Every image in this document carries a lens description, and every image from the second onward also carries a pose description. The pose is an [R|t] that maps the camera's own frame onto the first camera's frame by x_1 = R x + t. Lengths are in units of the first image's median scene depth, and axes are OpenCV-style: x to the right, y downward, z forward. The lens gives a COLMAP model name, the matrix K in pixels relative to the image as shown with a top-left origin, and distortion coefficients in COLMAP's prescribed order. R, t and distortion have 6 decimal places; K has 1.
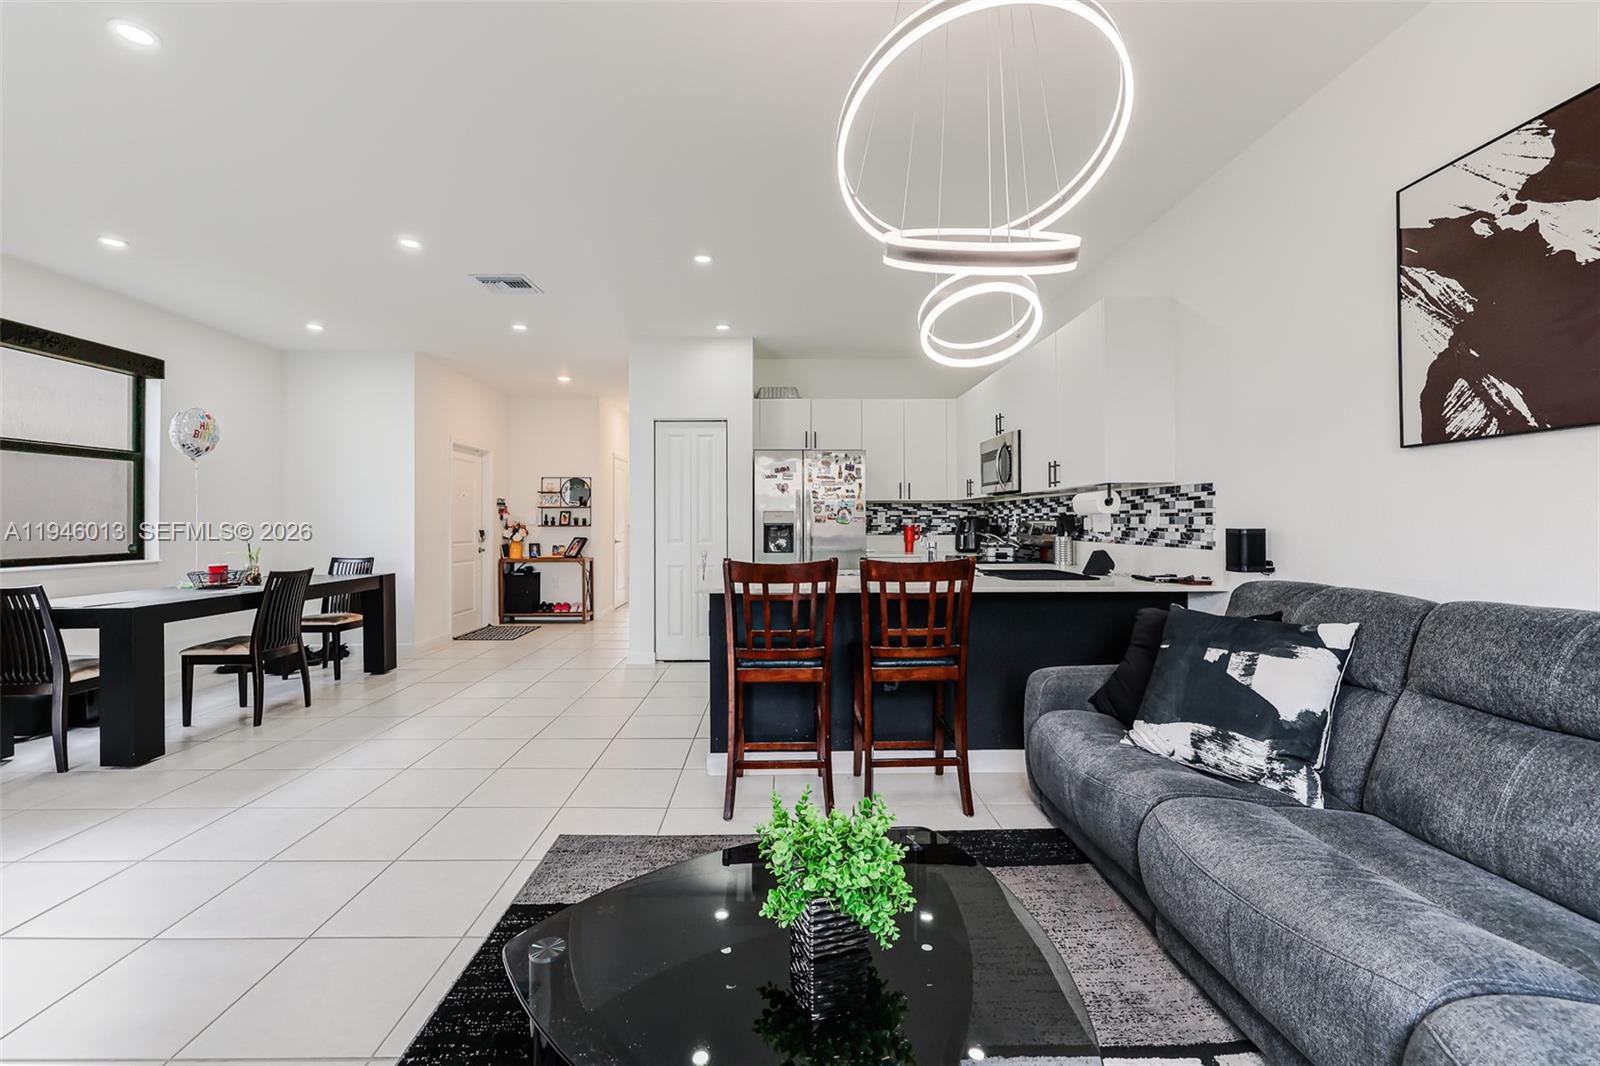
lens RADIAL K [[675.3, 0, 800.1], [0, 675.3, 520.6], [0, 0, 1]] dist [-0.001696, -0.000458]
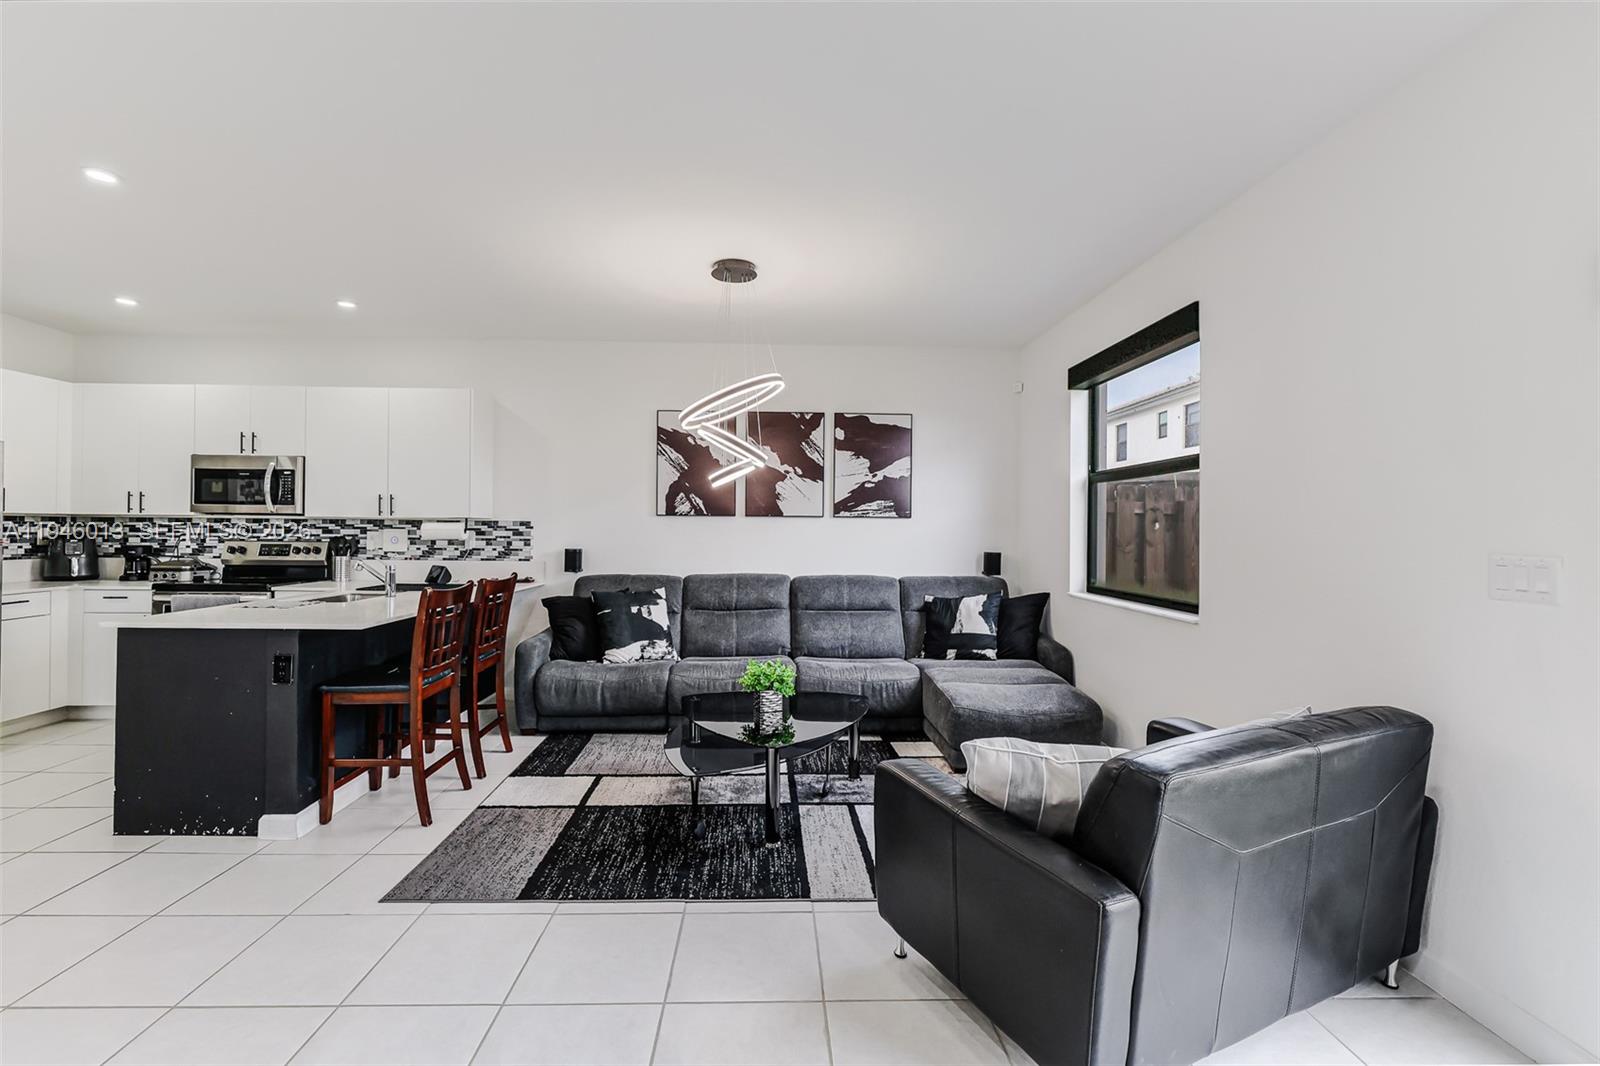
lens RADIAL K [[675.3, 0, 781.1], [0, 675.3, 519.9], [0, 0, 1]] dist [-0.001696, -0.000458]
pose [[-0.002004, 0.017949, 0.999837, -1.599186], [-0.010612, 0.999782, -0.017969, -0.053768], [-0.999942, -0.010647, -0.001813, 0.567150]]
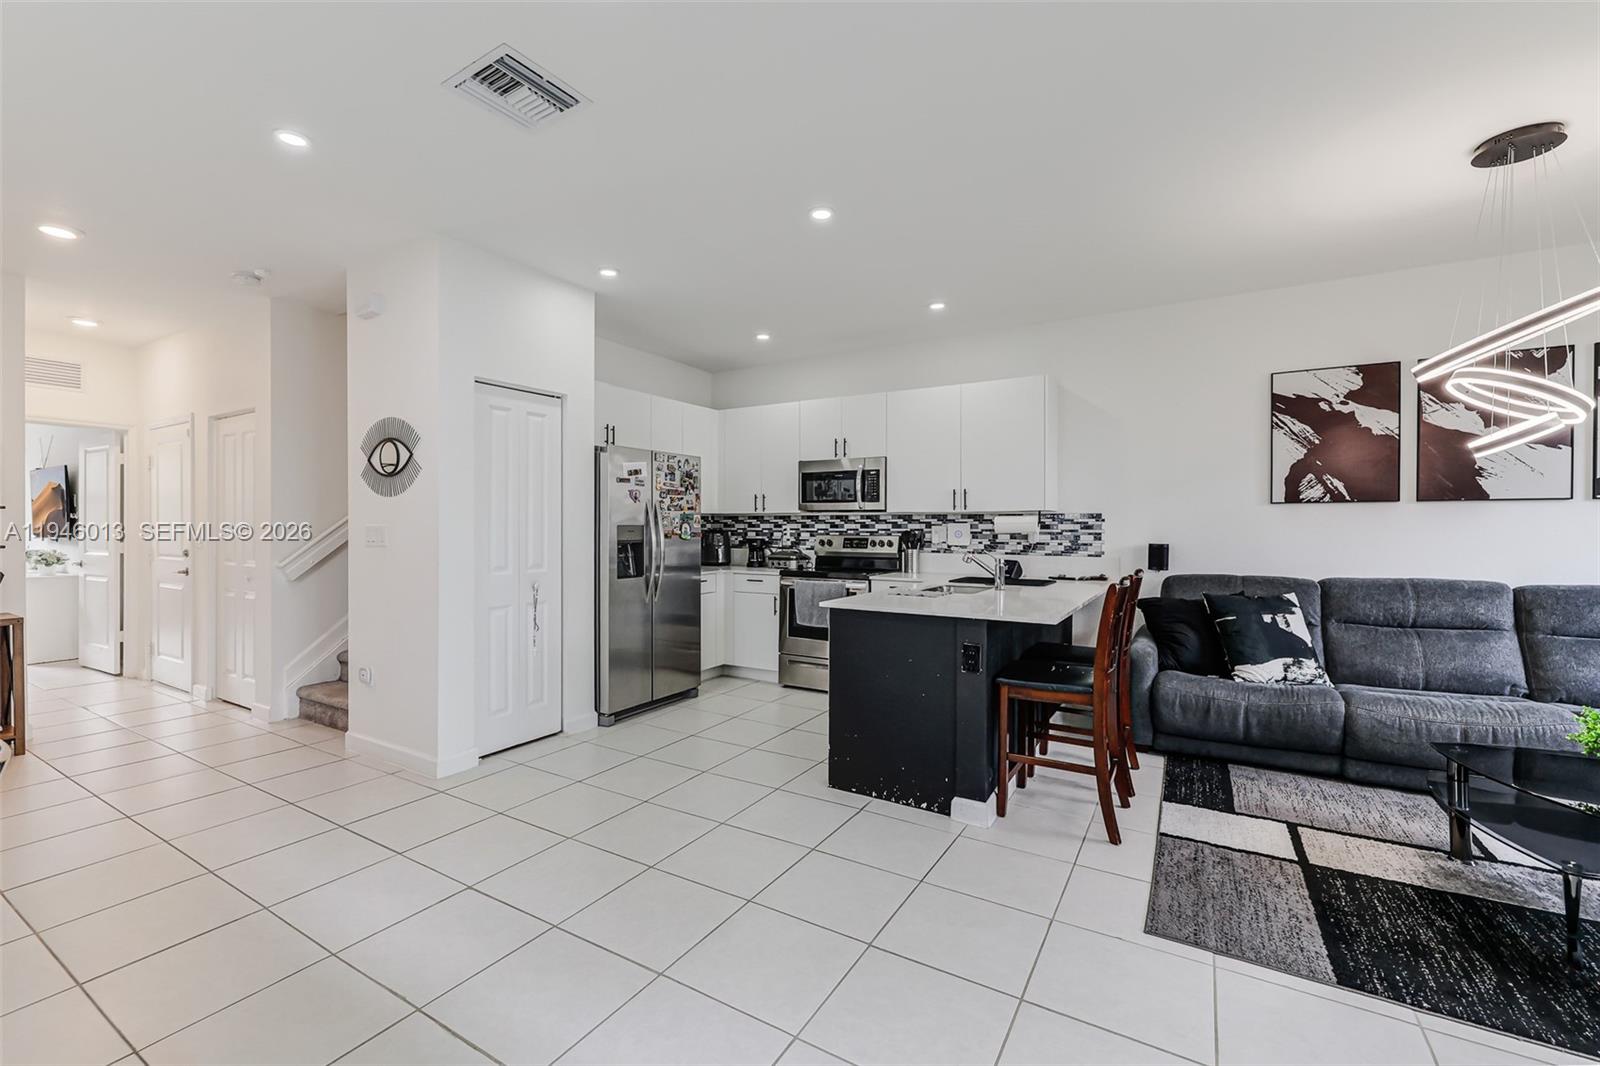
lens RADIAL K [[675.3, 0, 781.2], [0, 675.3, 530.8], [0, 0, 1]] dist [-0.001696, -0.000458]
pose [[0.550329, -0.002885, 0.834943, -1.600234], [-0.004164, 0.999972, 0.006200, -0.034314], [-0.834937, -0.006889, 0.550302, 1.139698]]
